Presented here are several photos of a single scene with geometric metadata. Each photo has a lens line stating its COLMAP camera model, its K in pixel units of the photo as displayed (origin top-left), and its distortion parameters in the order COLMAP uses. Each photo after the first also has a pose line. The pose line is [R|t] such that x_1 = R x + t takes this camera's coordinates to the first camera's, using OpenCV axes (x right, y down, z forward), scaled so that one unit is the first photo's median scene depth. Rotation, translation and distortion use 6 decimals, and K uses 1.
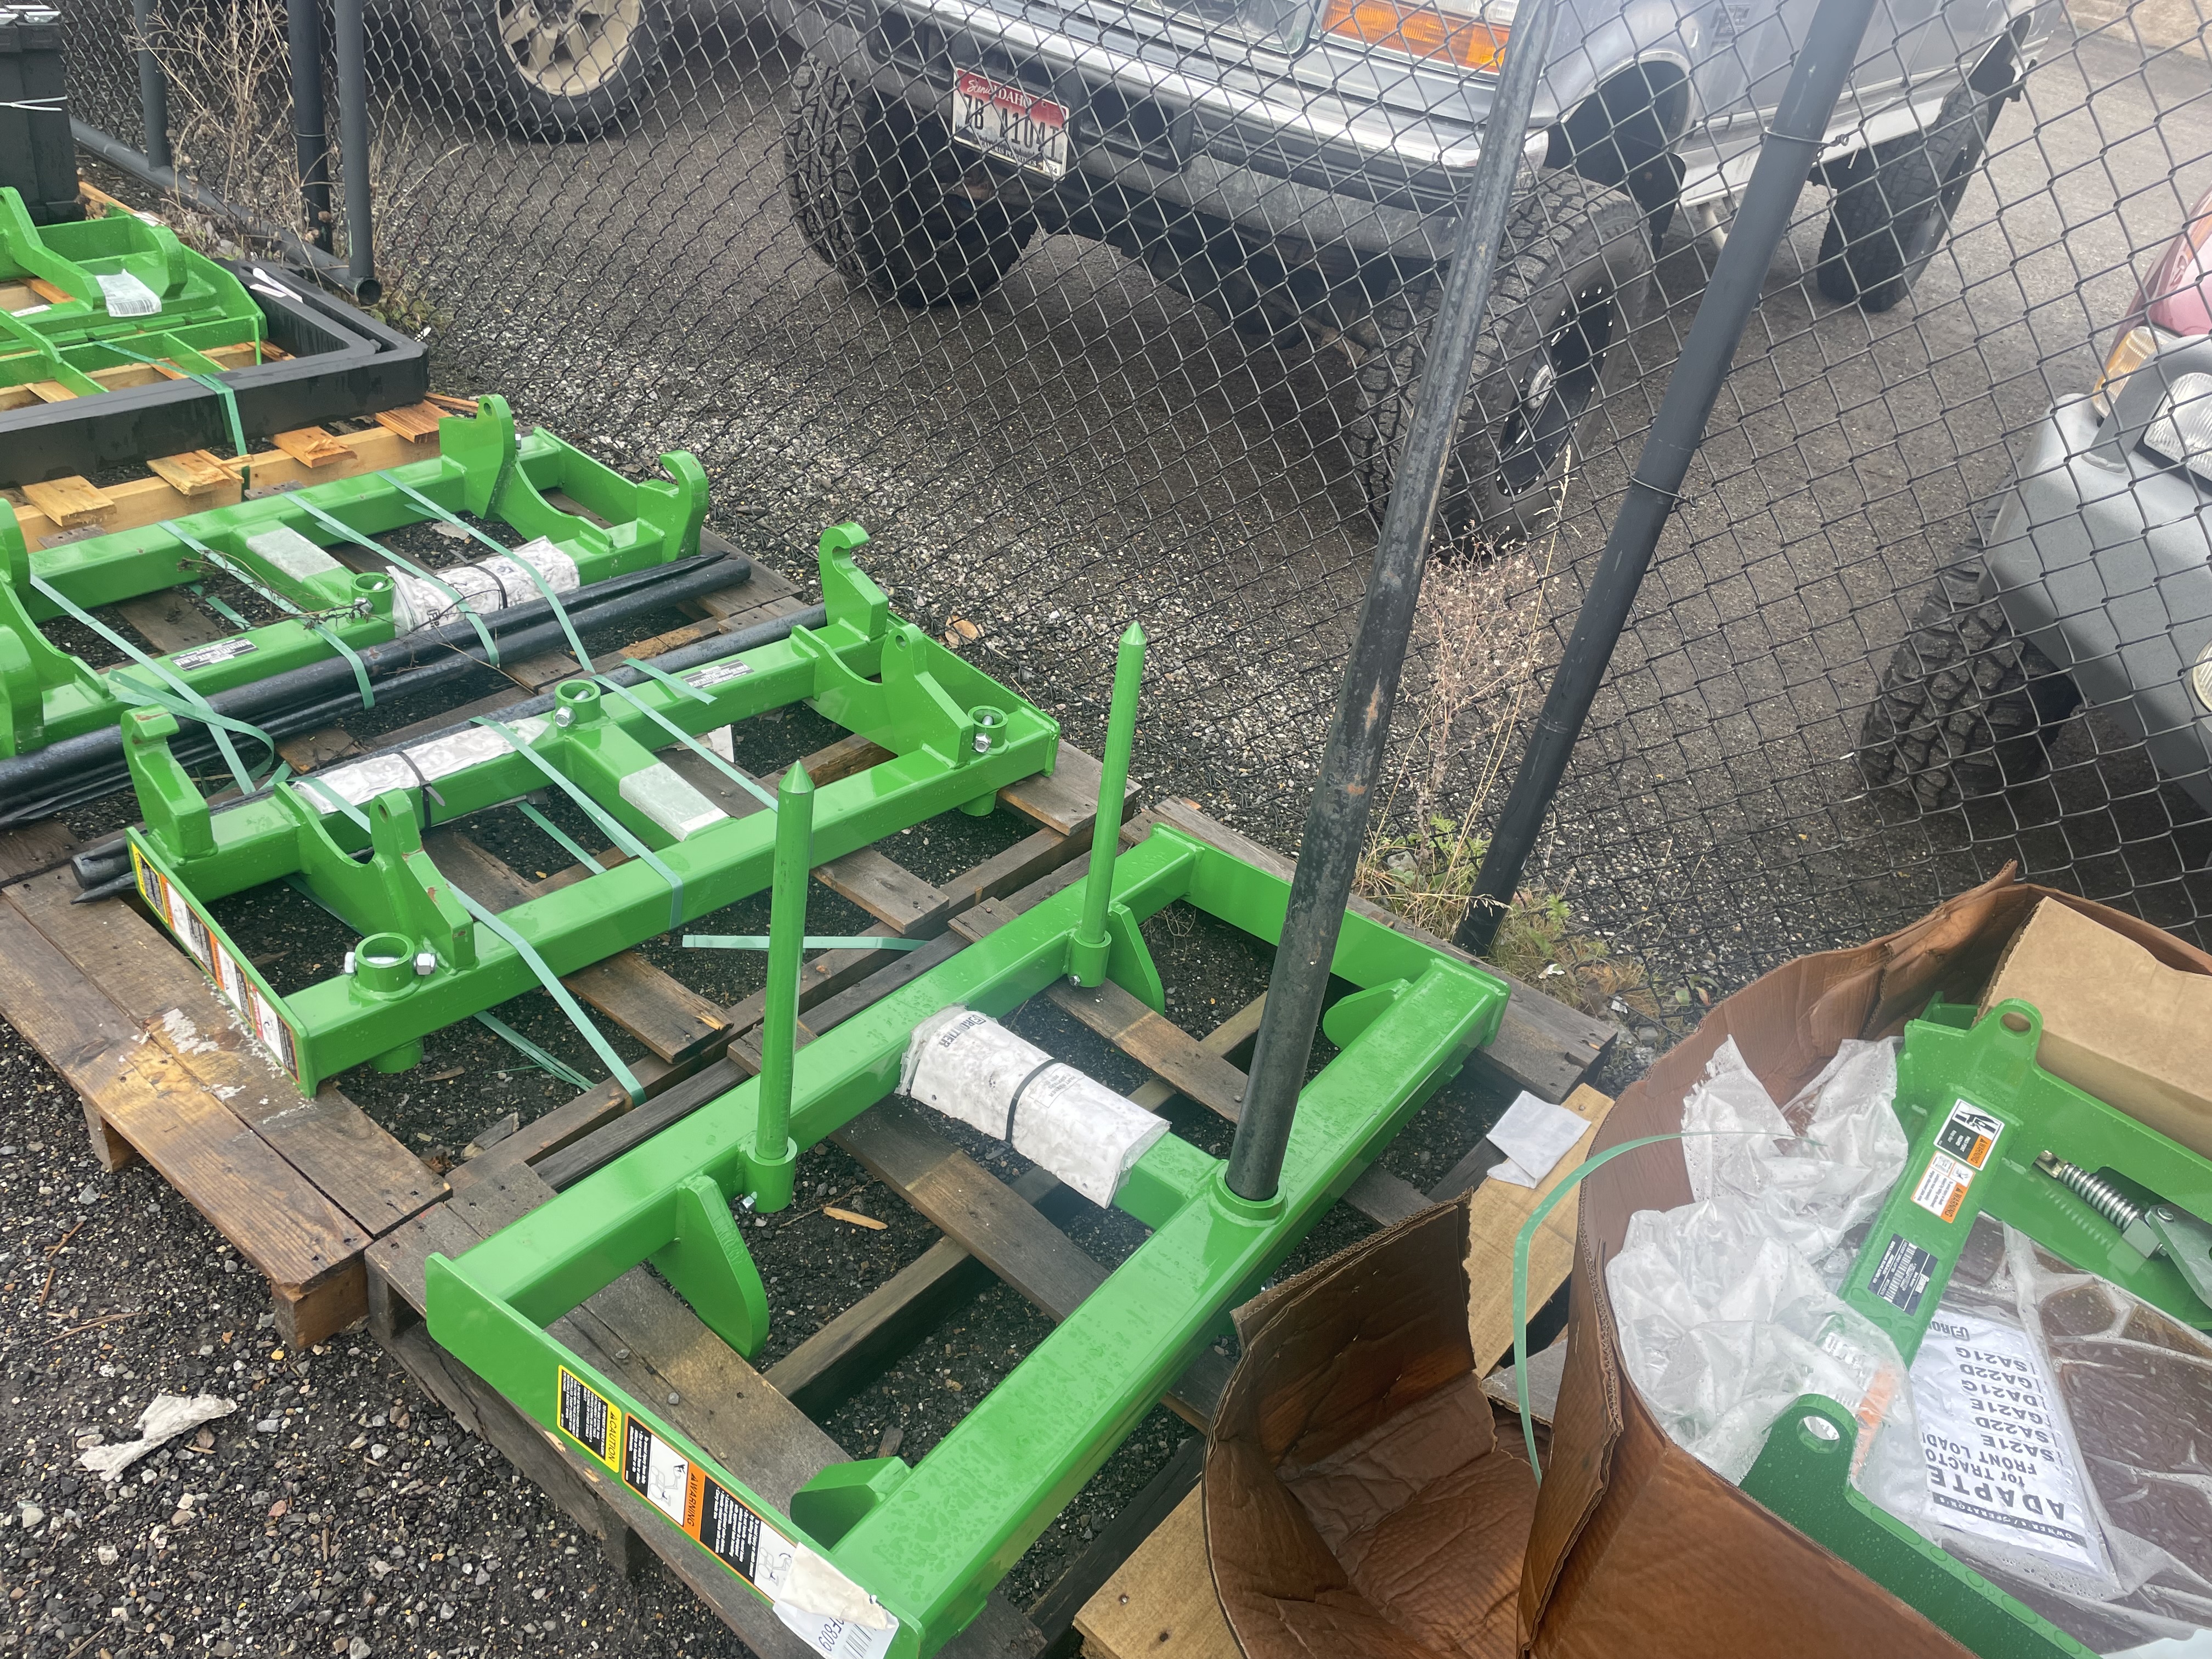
lens RADIAL K [[1709.6, 0, 1106.0], [0, 1709.6, 829.5], [0, 0, 1]] dist [0.079288, -0.090886]
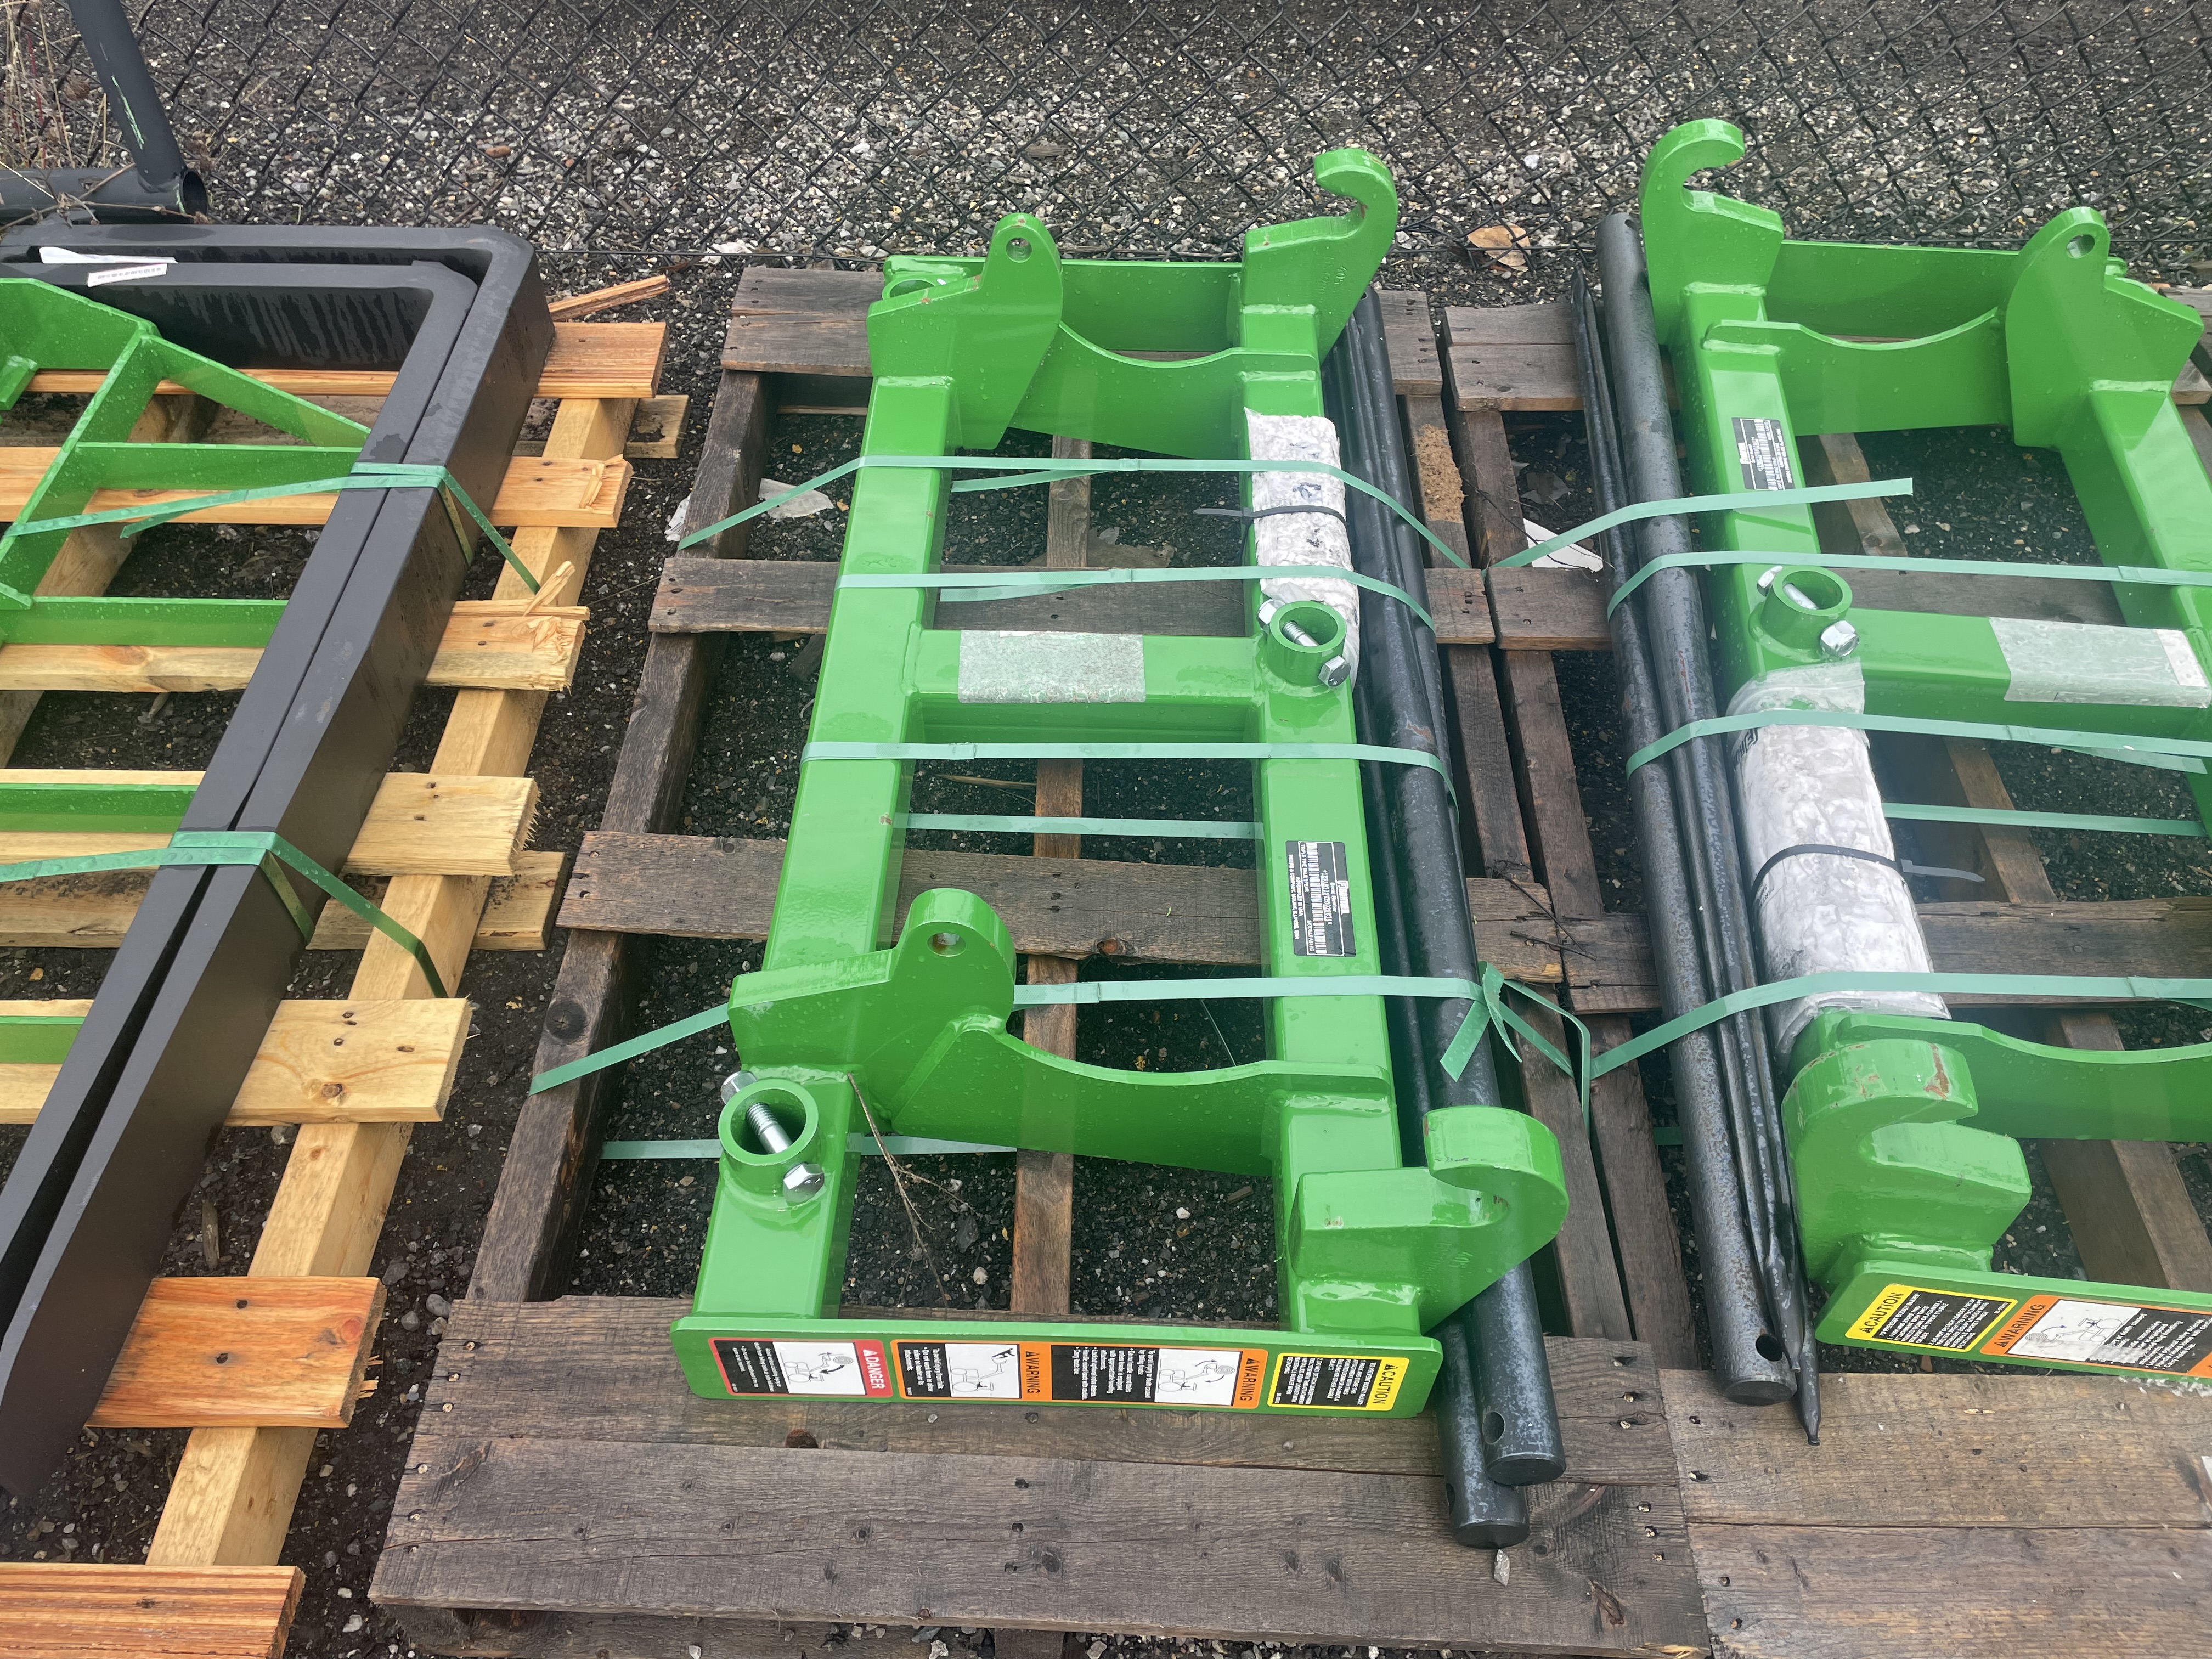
lens RADIAL K [[1806.5, 0, 1106.0], [0, 1806.5, 829.5], [0, 0, 1]] dist [0.065307, 0.000367]
pose [[0.791537, -0.560422, 0.243715, -0.566749], [0.464316, 0.810792, 0.356408, -0.282734], [-0.397342, -0.168949, 0.901984, 0.439314]]
